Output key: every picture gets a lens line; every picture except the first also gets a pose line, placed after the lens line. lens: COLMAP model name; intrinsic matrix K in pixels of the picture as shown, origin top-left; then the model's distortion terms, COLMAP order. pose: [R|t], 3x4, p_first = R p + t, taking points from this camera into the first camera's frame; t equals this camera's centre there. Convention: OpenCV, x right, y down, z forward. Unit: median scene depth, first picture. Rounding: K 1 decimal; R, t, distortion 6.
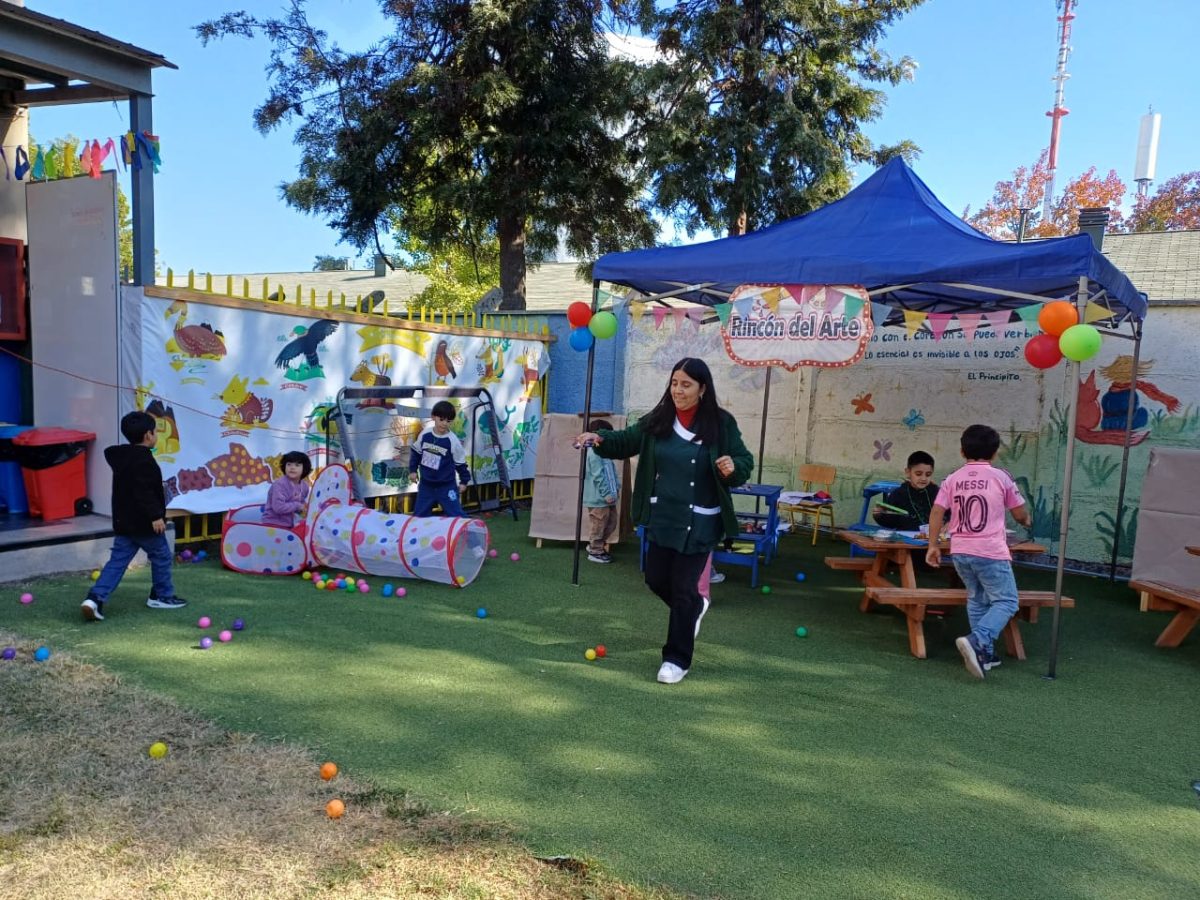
lens RADIAL K [[890.7, 0, 569.6], [0, 890.7, 466.9], [0, 0, 1]] dist [0.078849, -0.079663]
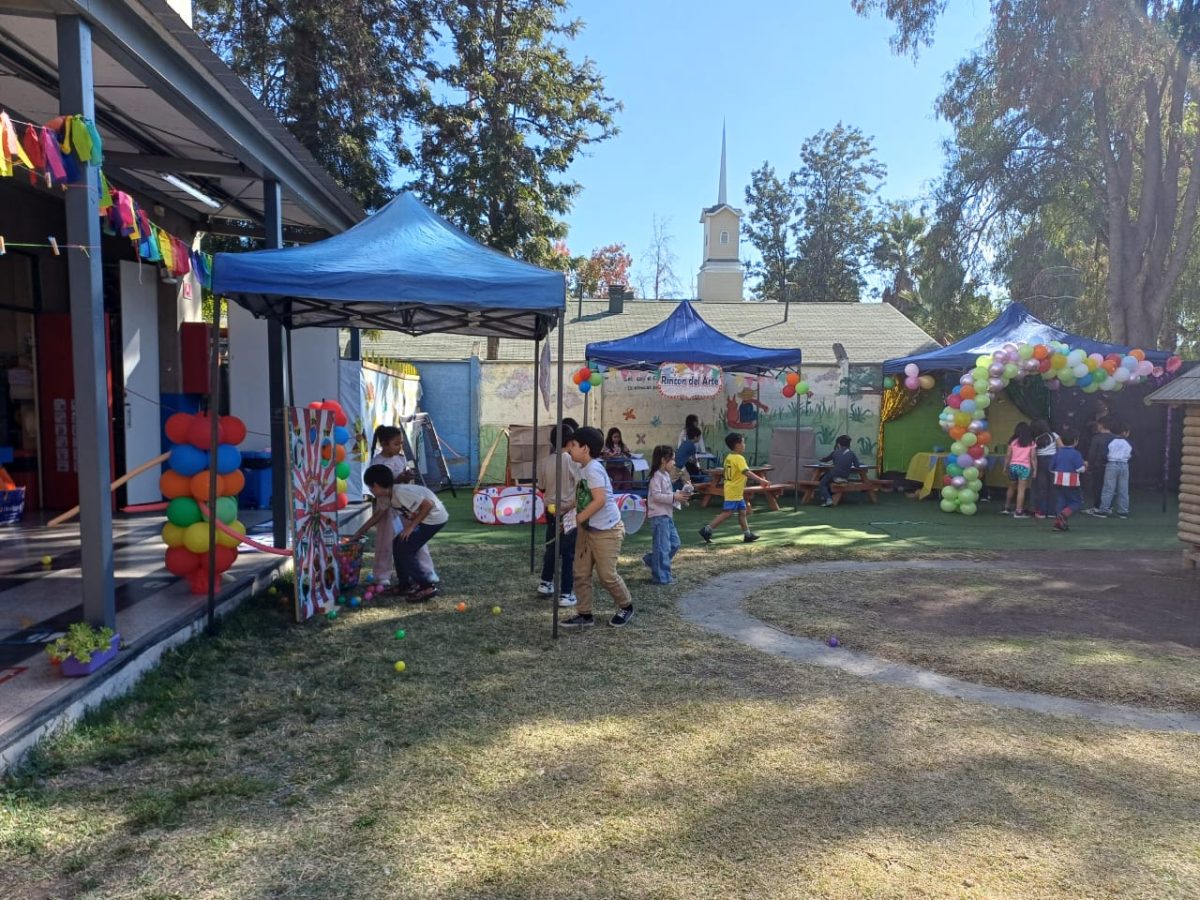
lens RADIAL K [[934.9, 0, 610.1], [0, 934.9, 457.5], [0, 0, 1]] dist [0.106554, -0.100682]
pose [[0.786073, -0.068501, 0.614326, -1.018127], [0.087242, 0.996187, -0.000551, 0.016741], [-0.611945, 0.054029, 0.789052, -0.551642]]
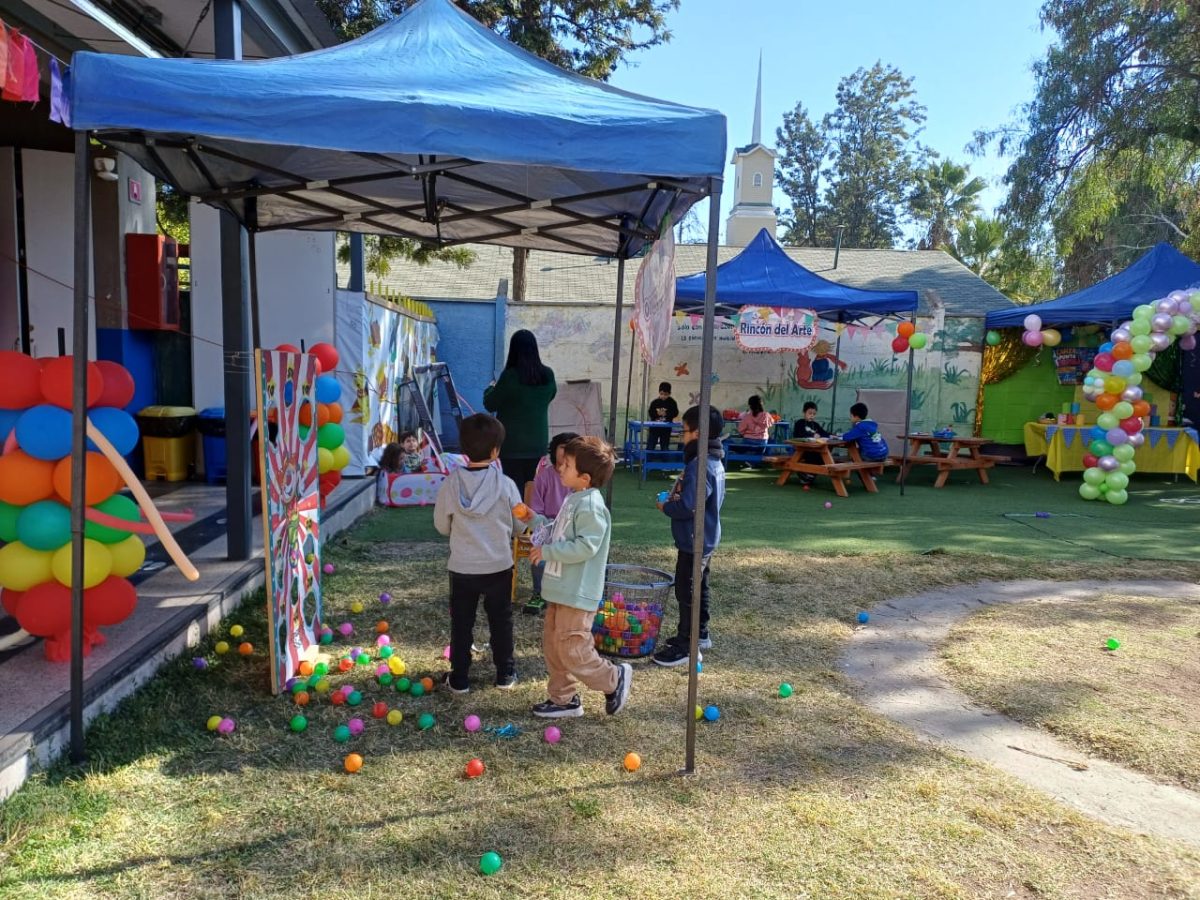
lens RADIAL K [[913.0, 0, 604.3], [0, 913.0, 450.3], [0, 0, 1]] dist [0.069517, -0.035615]
pose [[0.792538, -0.078067, 0.604804, -0.856507], [0.064204, 0.996942, 0.044550, -0.011440], [-0.606433, 0.003523, 0.795127, -0.198148]]
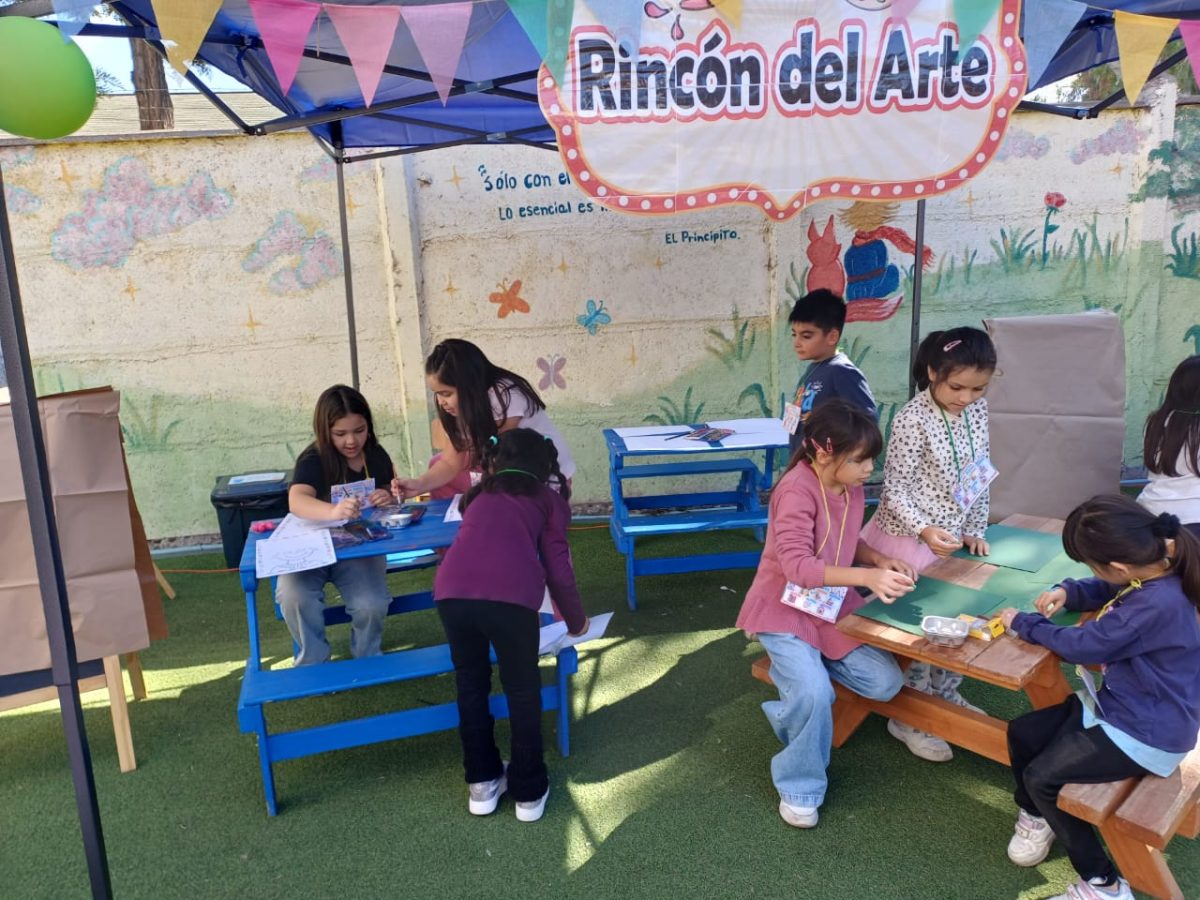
lens RADIAL K [[906.9, 0, 622.6], [0, 906.9, 453.1], [0, 0, 1]] dist [0.096531, -0.105978]
pose [[0.744046, -0.210794, 0.634004, -0.018784], [0.144962, 0.977254, 0.154794, -0.061449], [-0.652212, -0.023268, 0.757679, 0.575113]]
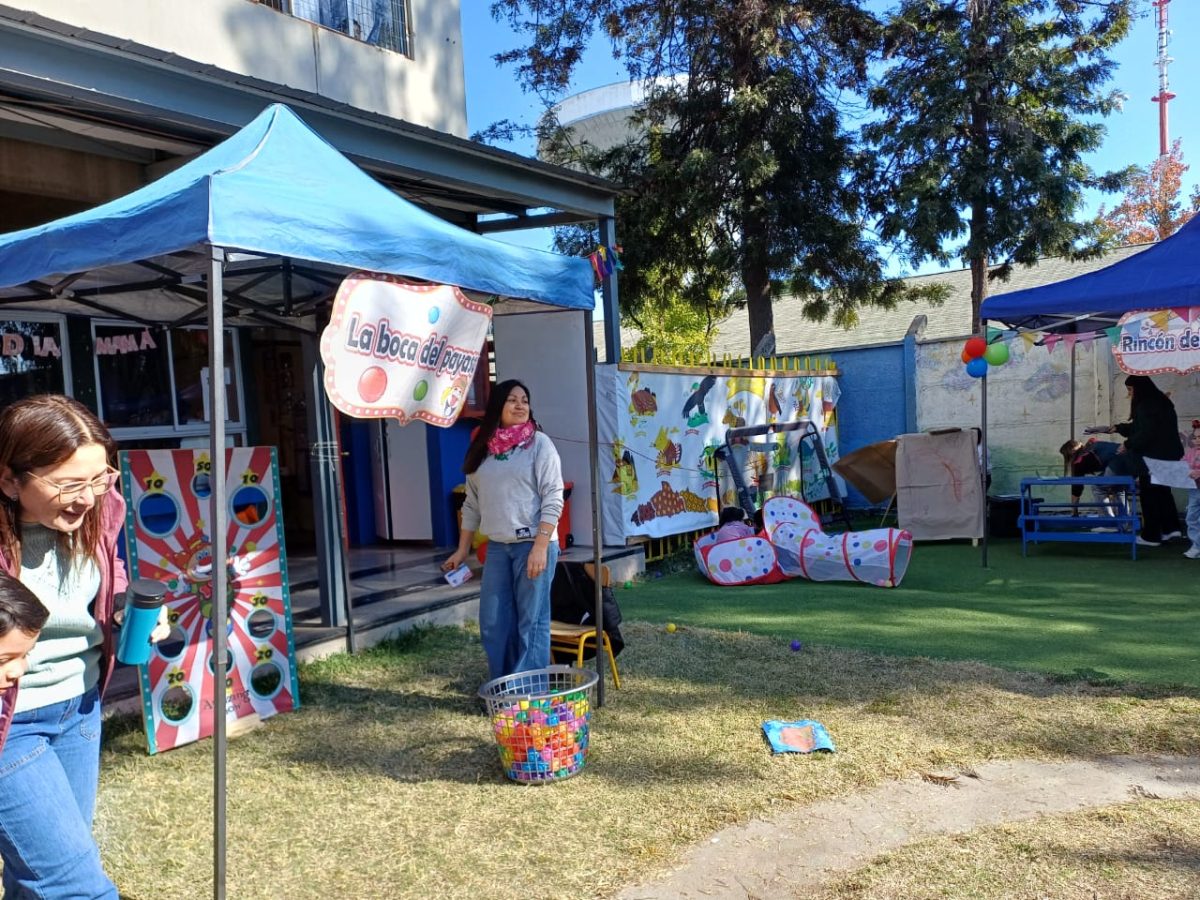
lens RADIAL K [[934.9, 0, 610.1], [0, 934.9, 457.5], [0, 0, 1]] dist [0.106554, -0.100682]
pose [[0.994554, -0.094038, -0.044939, -0.369683], [0.091184, 0.993912, -0.061838, 0.013290], [0.050481, 0.057404, 0.997074, -0.275768]]
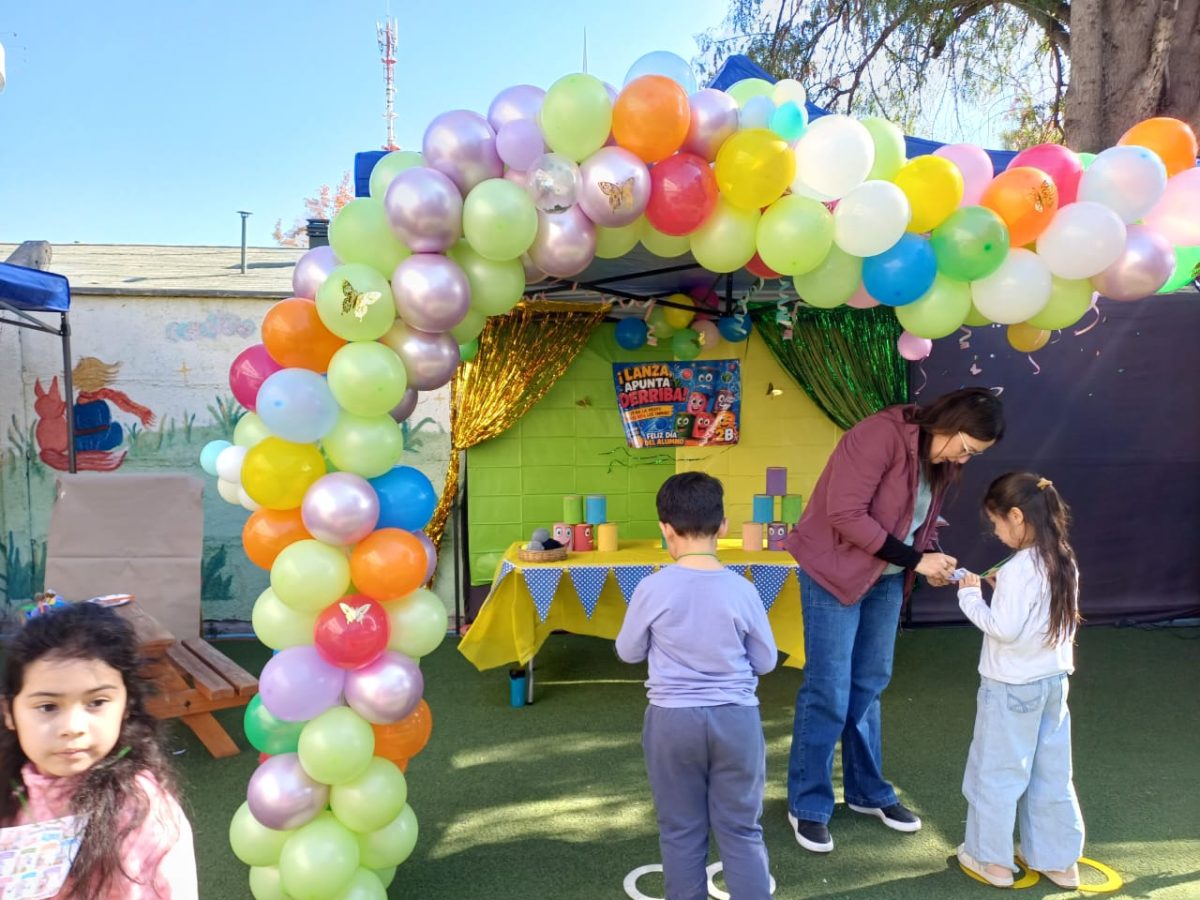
lens RADIAL K [[919.9, 0, 599.8], [0, 919.9, 452.7], [0, 0, 1]] dist [-0.002857, 0.002048]
pose [[0.792575, -0.066817, 0.606103, 0.467909], [0.091134, 0.995794, -0.009395, 0.008087], [-0.602926, 0.062683, 0.795331, 0.098040]]
